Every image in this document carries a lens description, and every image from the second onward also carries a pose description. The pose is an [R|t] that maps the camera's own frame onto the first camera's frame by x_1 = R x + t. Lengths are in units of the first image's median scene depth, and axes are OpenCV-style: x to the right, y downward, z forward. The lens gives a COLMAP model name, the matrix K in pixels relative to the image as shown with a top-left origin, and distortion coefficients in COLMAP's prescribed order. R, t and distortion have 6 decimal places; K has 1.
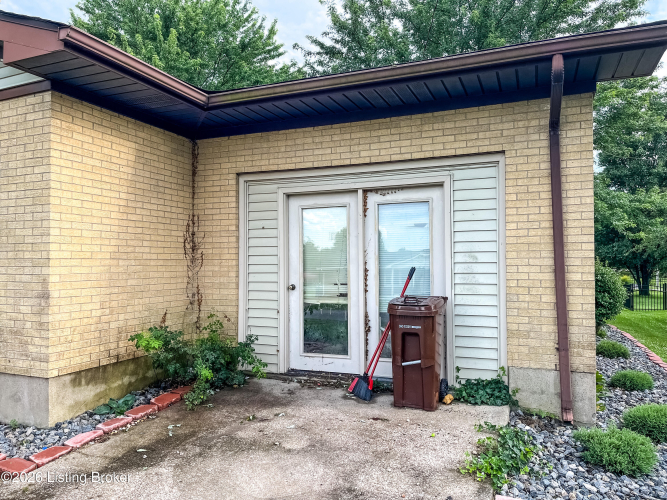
lens RADIAL K [[509.2, 0, 336.7], [0, 509.2, 247.8], [0, 0, 1]] dist [0.068530, -0.096233]
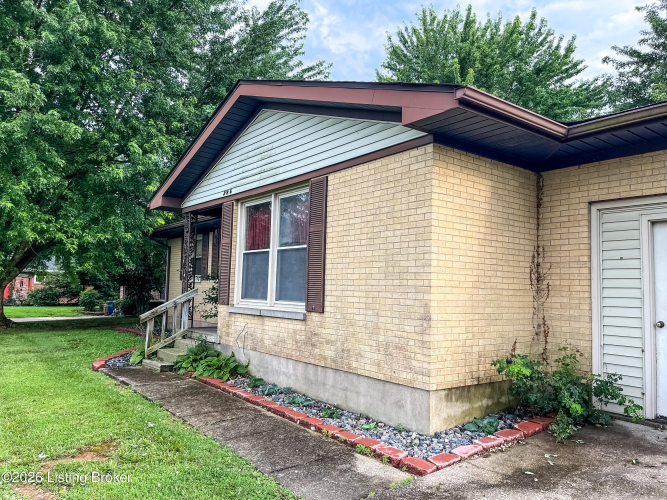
lens RADIAL K [[509.2, 0, 328.8], [0, 509.2, 250.2], [0, 0, 1]] dist [0.068530, -0.096233]
pose [[0.859538, -0.014016, -0.510880, -0.139626], [-0.013648, 0.998638, -0.050361, 0.000894], [0.510890, 0.050260, 0.858176, -0.092821]]
